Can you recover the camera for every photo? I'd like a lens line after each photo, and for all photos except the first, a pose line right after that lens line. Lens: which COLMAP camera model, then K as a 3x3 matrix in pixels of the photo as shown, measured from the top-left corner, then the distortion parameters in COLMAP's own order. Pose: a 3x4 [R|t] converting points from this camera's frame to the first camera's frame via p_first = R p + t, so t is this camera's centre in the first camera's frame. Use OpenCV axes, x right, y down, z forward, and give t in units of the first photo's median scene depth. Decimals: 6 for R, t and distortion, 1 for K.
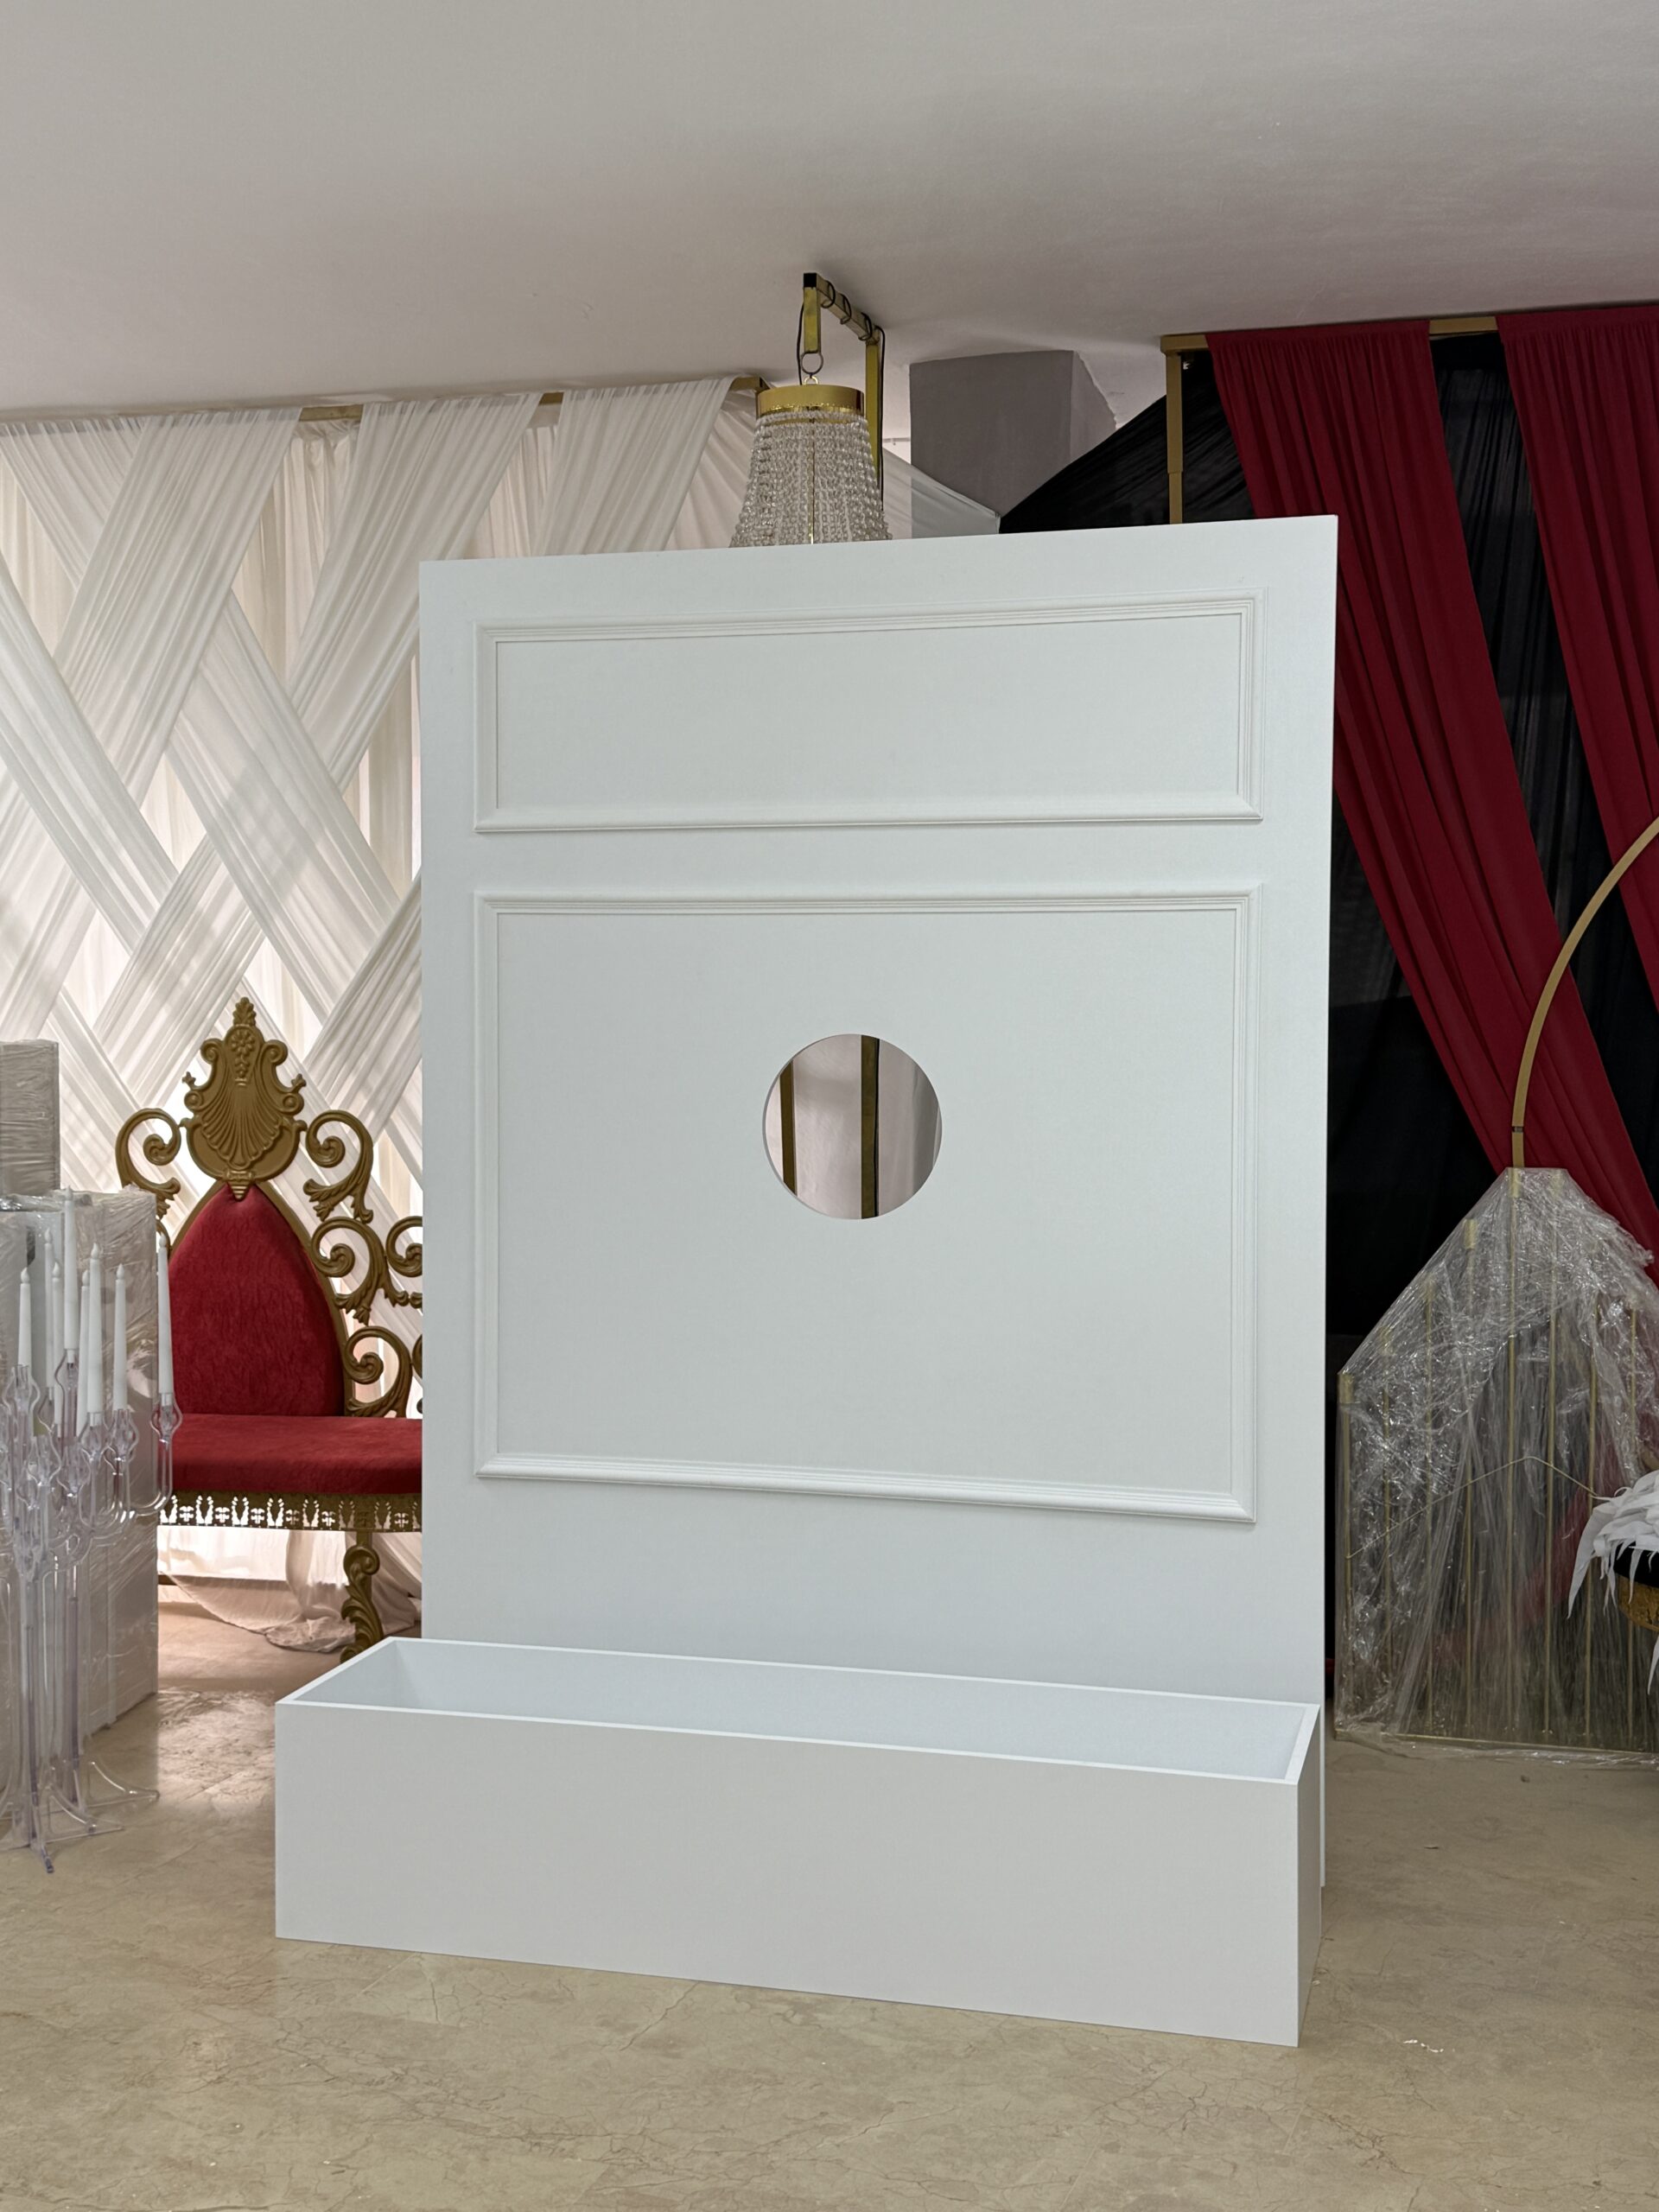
lens RADIAL K [[2557.2, 0, 829.5], [0, 2557.2, 1106.0], [0, 0, 1]] dist [0.217058, -0.533861]
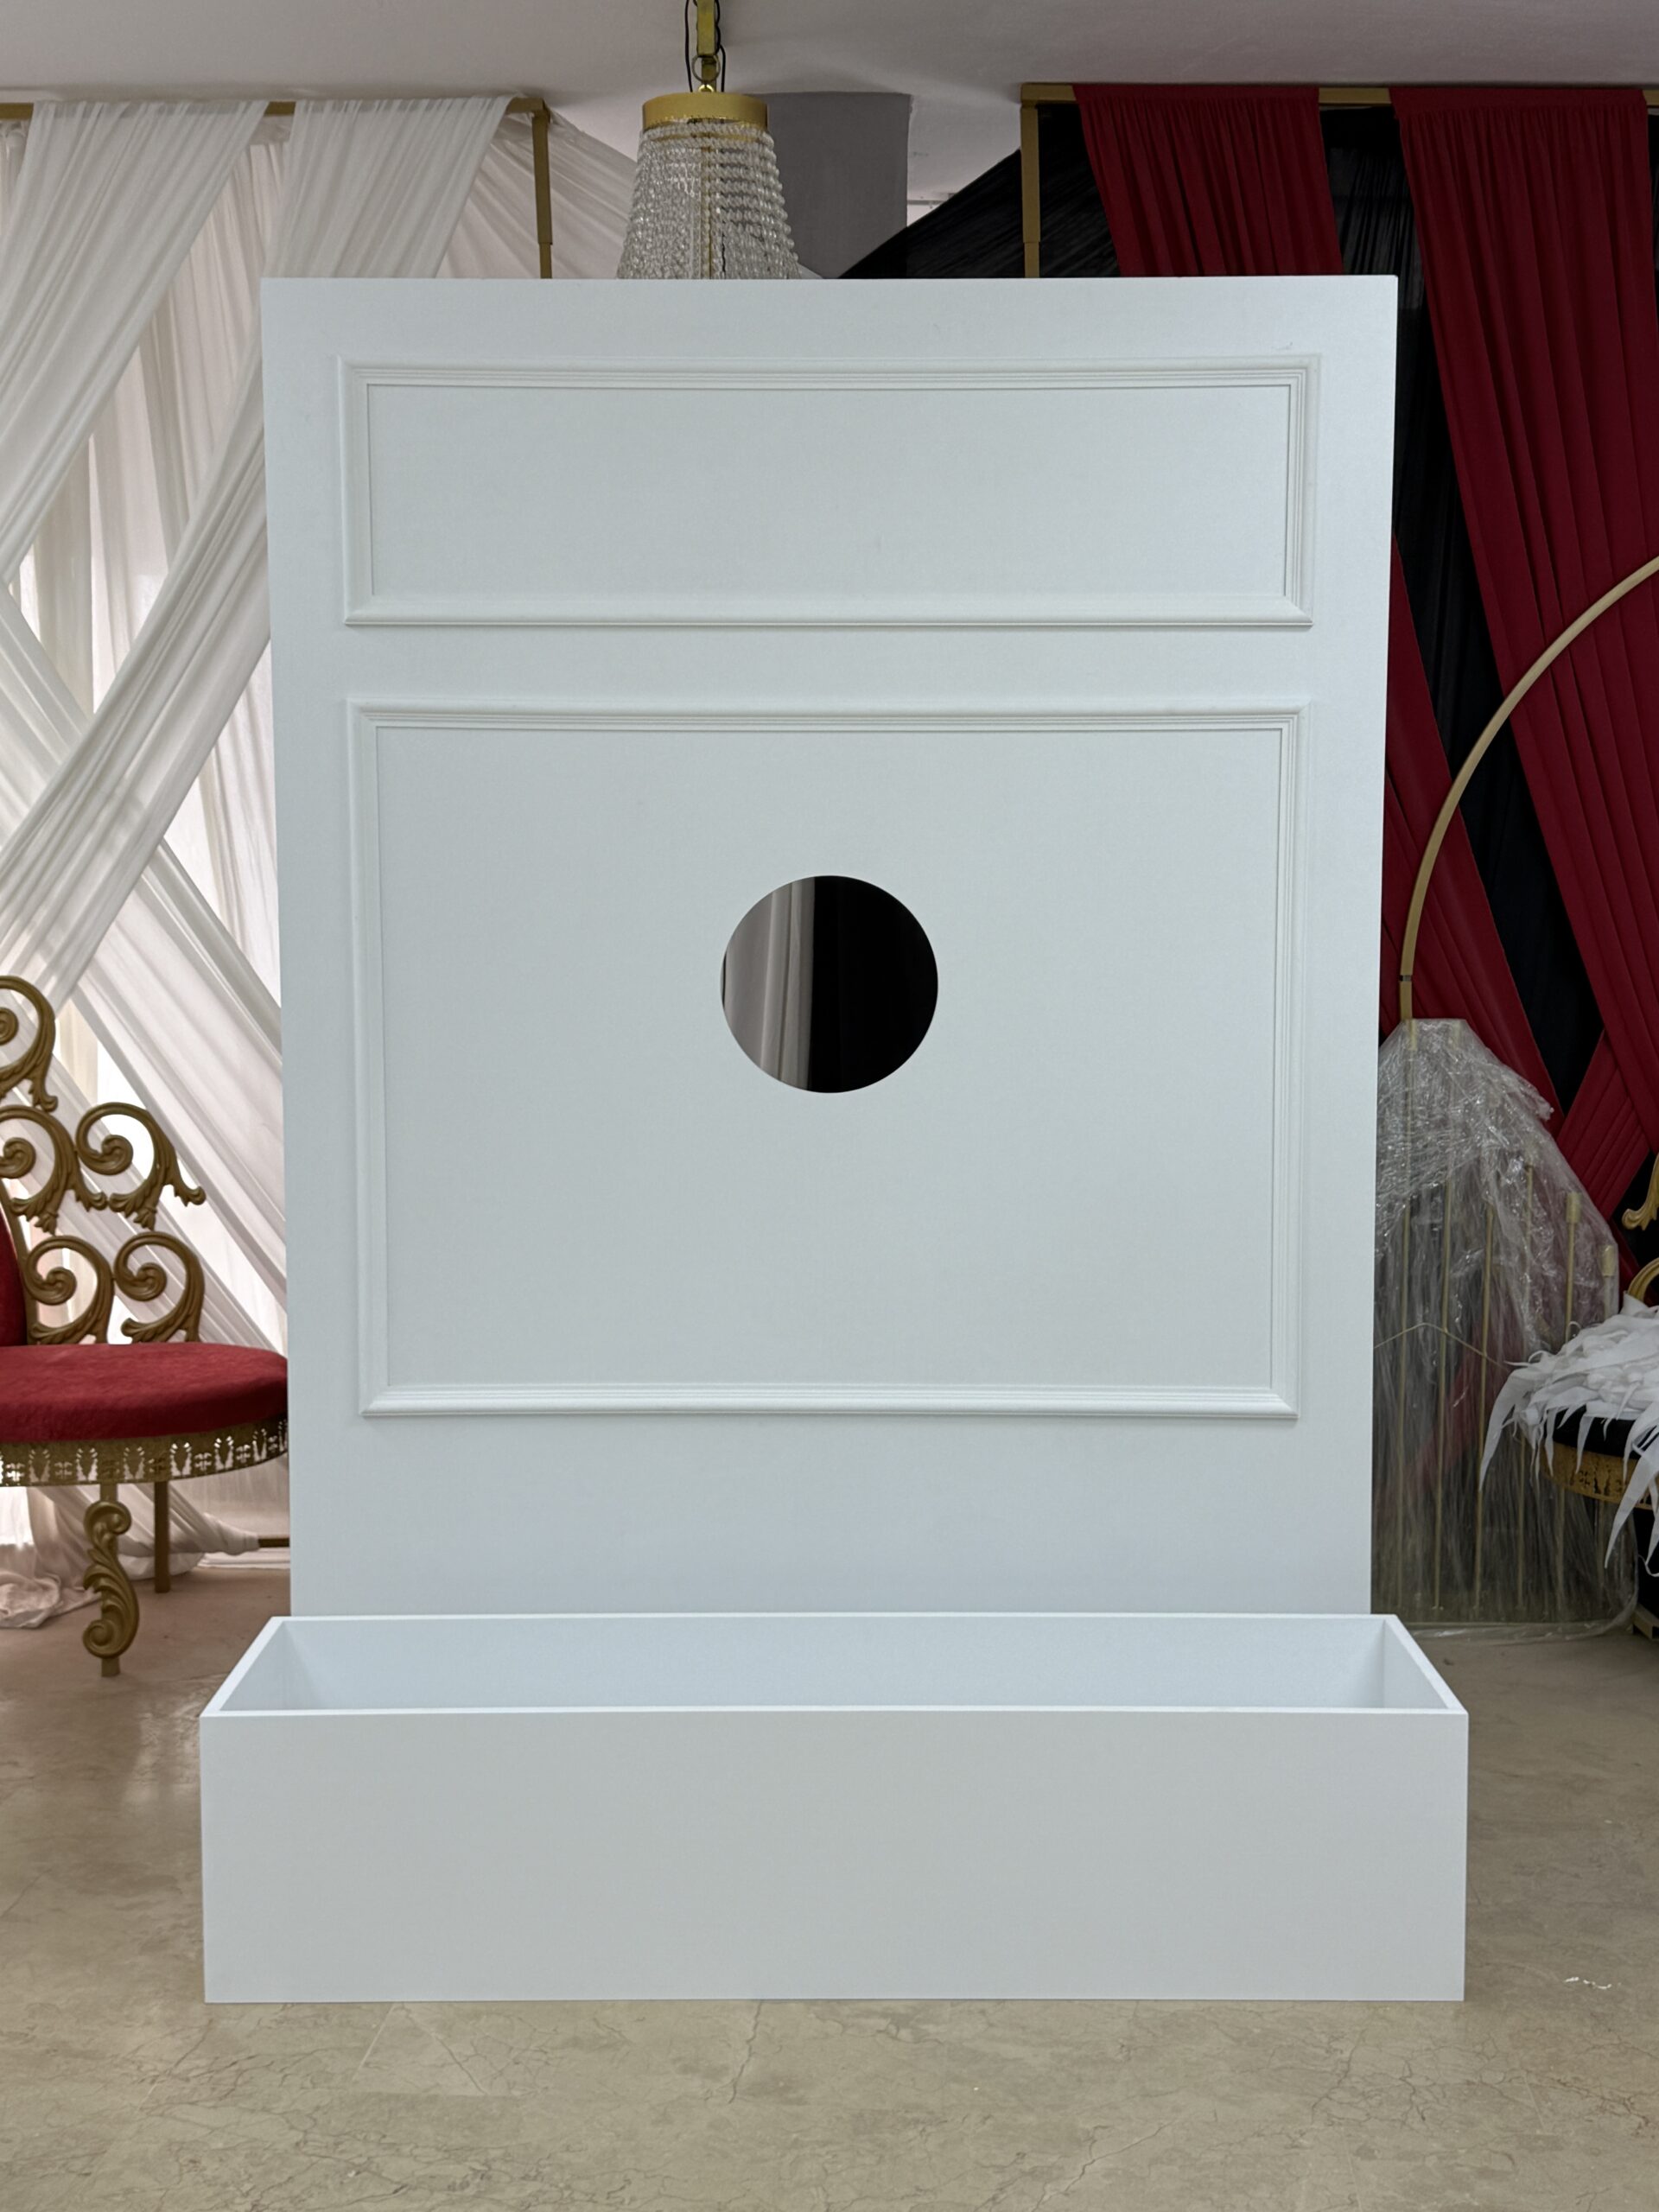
lens RADIAL K [[2557.2, 0, 829.5], [0, 2557.2, 1106.0], [0, 0, 1]] dist [0.217058, -0.533861]
pose [[0.963418, -0.026776, 0.266663, -0.190956], [0.012909, 0.998478, 0.053620, 0.002380], [-0.267693, -0.048216, 0.962297, 0.154794]]
